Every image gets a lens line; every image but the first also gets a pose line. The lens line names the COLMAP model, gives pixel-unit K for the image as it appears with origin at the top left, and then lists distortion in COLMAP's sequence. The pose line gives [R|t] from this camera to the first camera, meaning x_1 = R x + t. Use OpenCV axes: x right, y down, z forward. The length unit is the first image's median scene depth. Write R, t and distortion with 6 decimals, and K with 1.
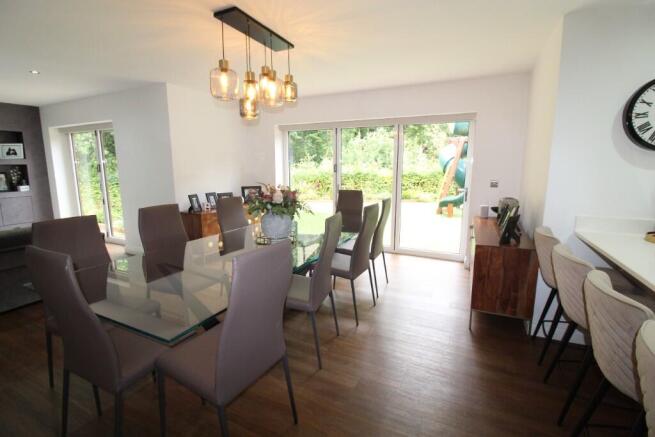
lens RADIAL K [[306.0, 0, 327.9], [0, 306.0, 214.4], [0, 0, 1]] dist [-0.000911, -0.013168]
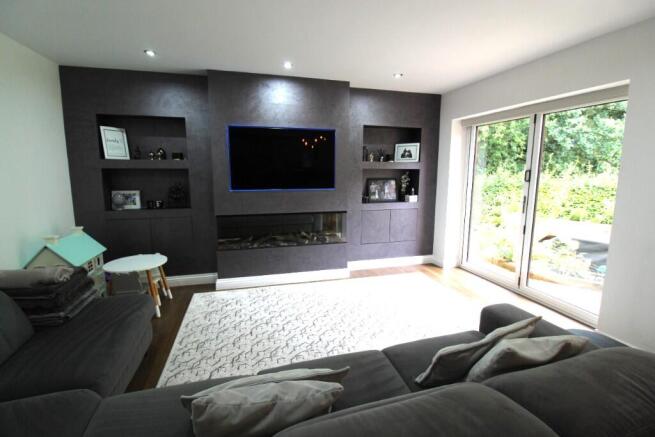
lens RADIAL K [[301.3, 0, 329.9], [0, 301.3, 213.6], [0, 0, 1]] dist [0.000464, -0.013073]
pose [[0.669512, 0.107675, -0.734955, -0.568601], [-0.117401, 0.992340, 0.038436, -0.052693], [0.733465, 0.060551, 0.677025, 0.298026]]
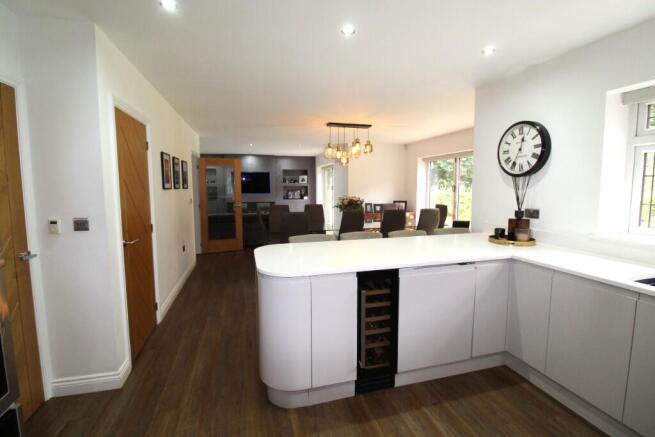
lens RADIAL K [[301.3, 0, 329.9], [0, 301.3, 213.6], [0, 0, 1]] dist [0.000464, -0.013073]
pose [[0.665286, 0.064263, -0.743818, 0.599146], [-0.112031, 0.993601, -0.014360, 0.028260], [0.738136, 0.092884, 0.668228, -0.207826]]
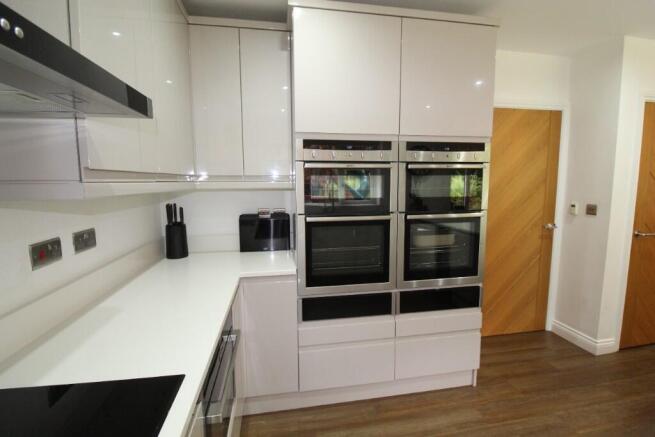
lens RADIAL K [[301.3, 0, 329.9], [0, 301.3, 213.6], [0, 0, 1]] dist [0.000464, -0.013073]
pose [[-0.809312, 0.062302, -0.584065, 0.711899], [-0.092926, 0.968256, 0.232046, 0.007439], [0.579981, 0.242072, -0.777832, -0.060632]]
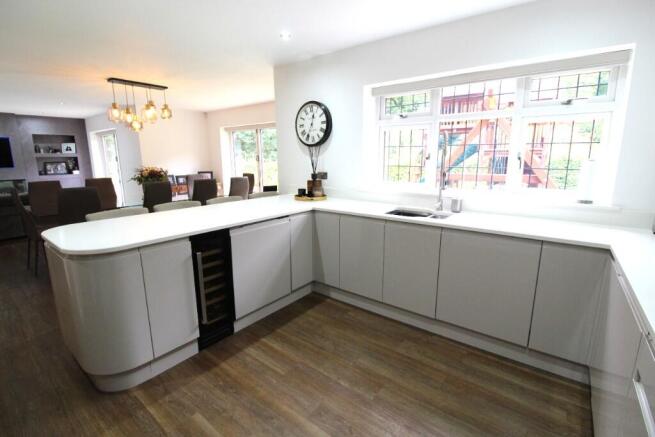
lens RADIAL K [[301.3, 0, 329.9], [0, 301.3, 213.6], [0, 0, 1]] dist [0.000464, -0.013073]
pose [[0.979587, 0.032108, -0.198442, 0.597675], [-0.026335, 0.999152, 0.031665, 0.044371], [0.199290, -0.025792, 0.979601, -0.261154]]
